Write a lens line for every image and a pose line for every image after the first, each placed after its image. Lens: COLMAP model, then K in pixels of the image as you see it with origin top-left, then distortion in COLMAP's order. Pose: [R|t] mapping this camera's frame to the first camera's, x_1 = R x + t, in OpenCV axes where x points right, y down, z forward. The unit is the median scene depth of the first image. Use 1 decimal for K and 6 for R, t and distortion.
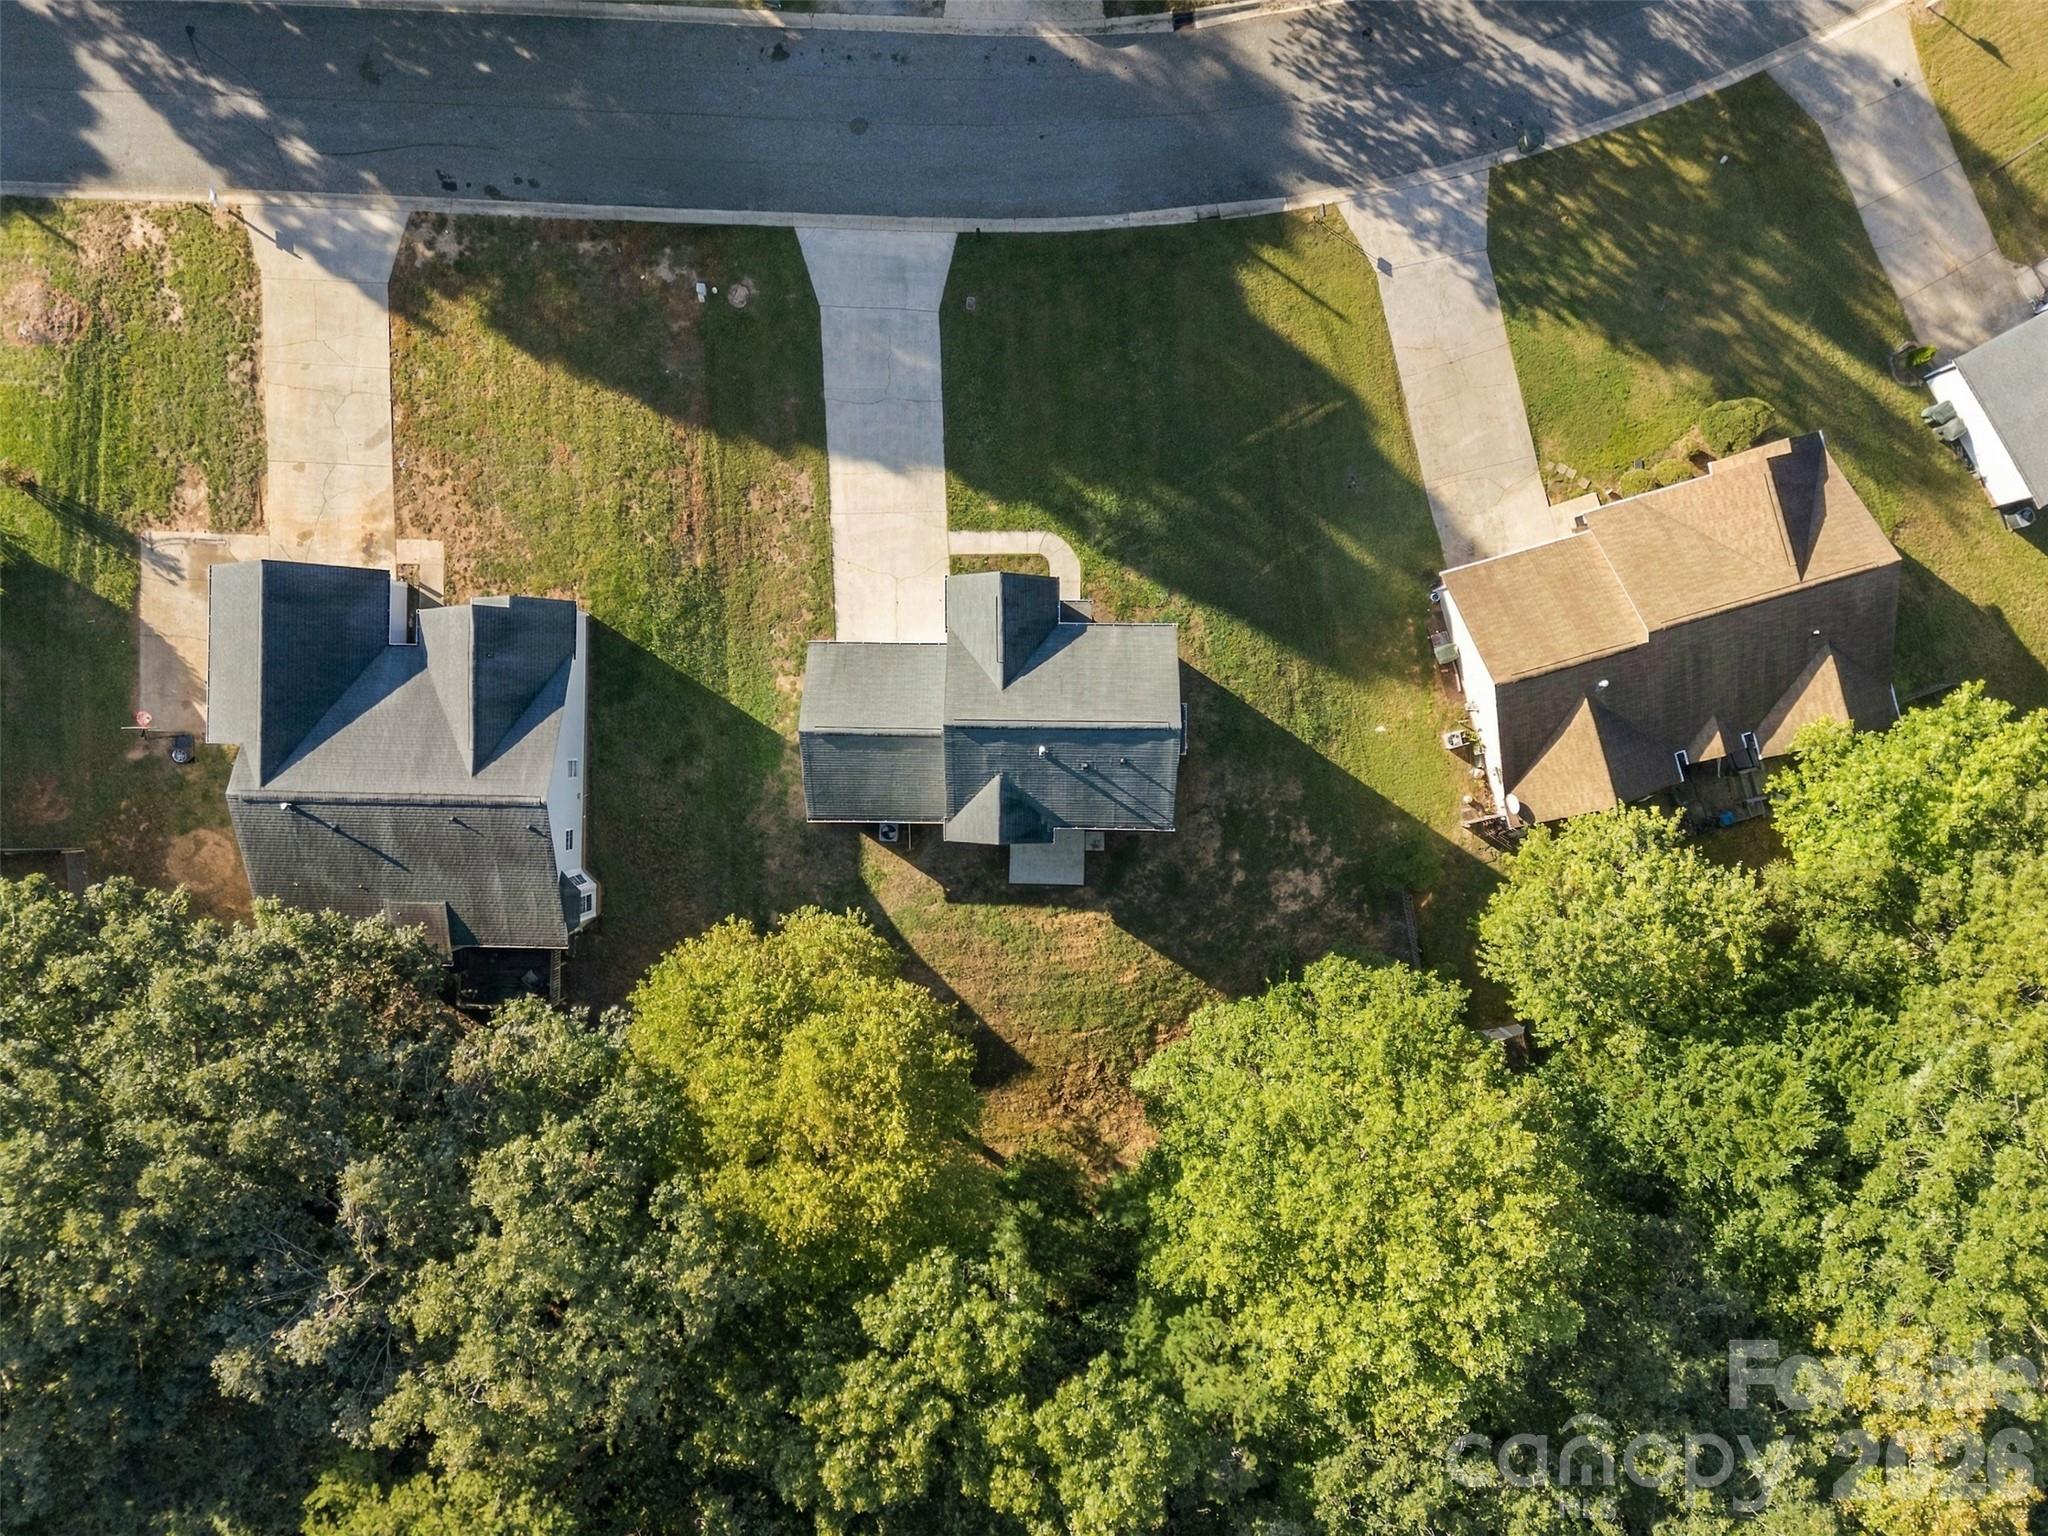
lens RADIAL K [[1499.1, 0, 1025.8], [0, 1499.1, 760.5], [0, 0, 1]] dist [0.100491, -0.102367]
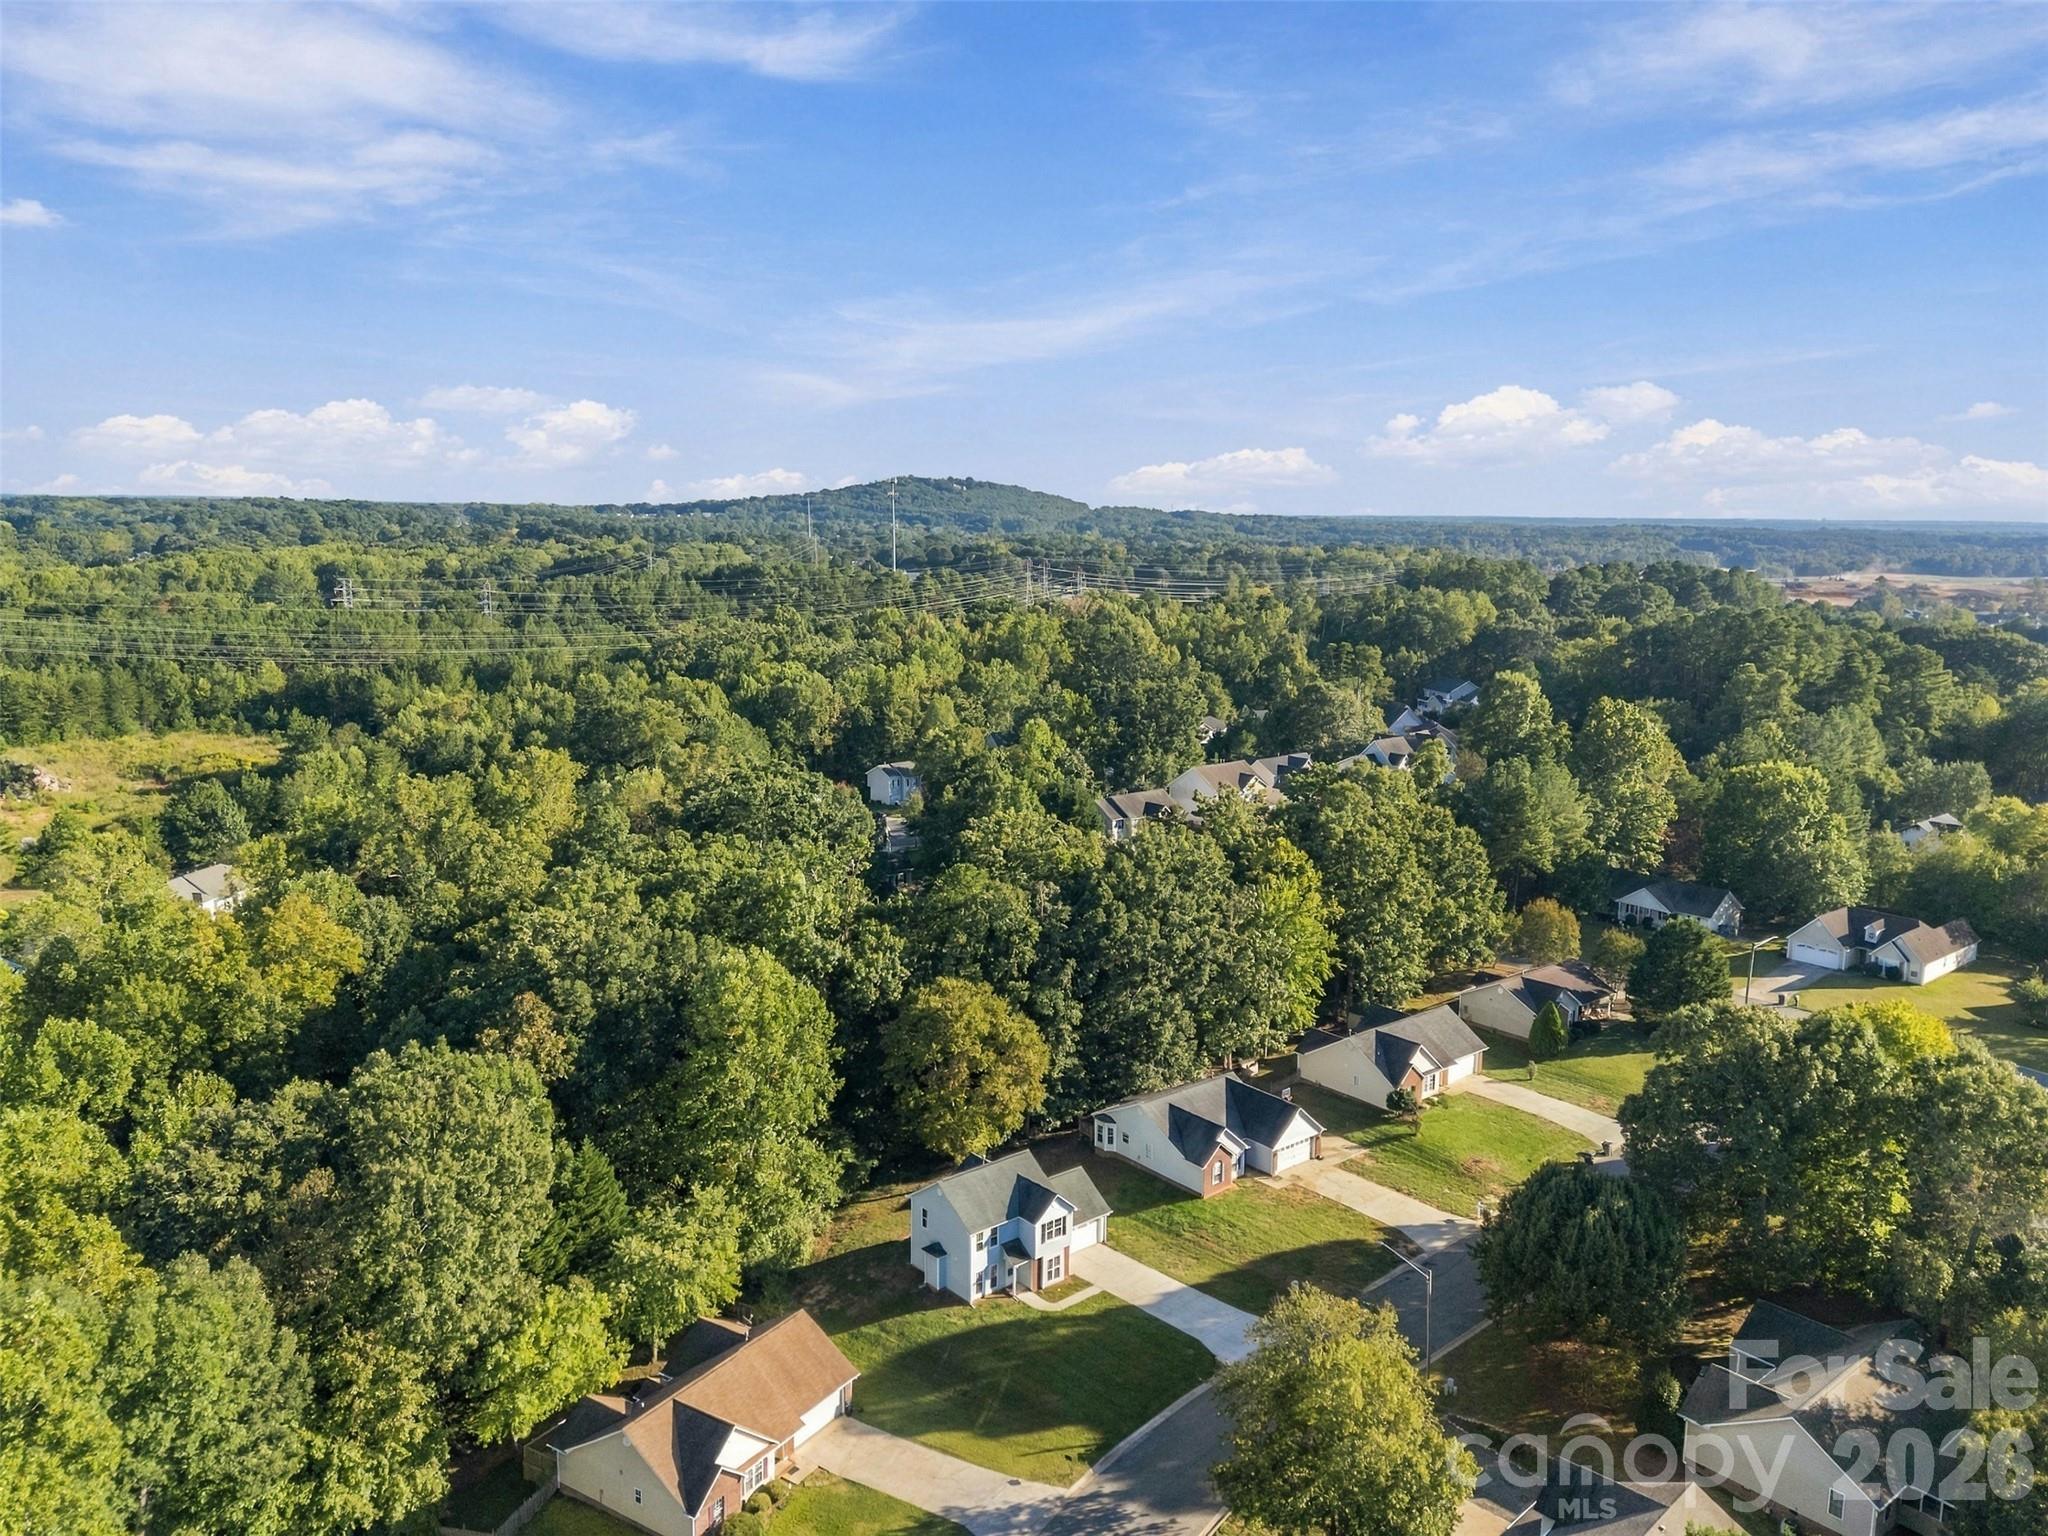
lens RADIAL K [[1499.1, 0, 1025.8], [0, 1499.1, 760.5], [0, 0, 1]] dist [0.100491, -0.102367]
pose [[-0.753113, 0.113450, -0.648036, 1.121299], [-0.657523, -0.162763, 0.735644, -1.328087], [-0.022018, 0.980121, 0.197175, 0.054616]]
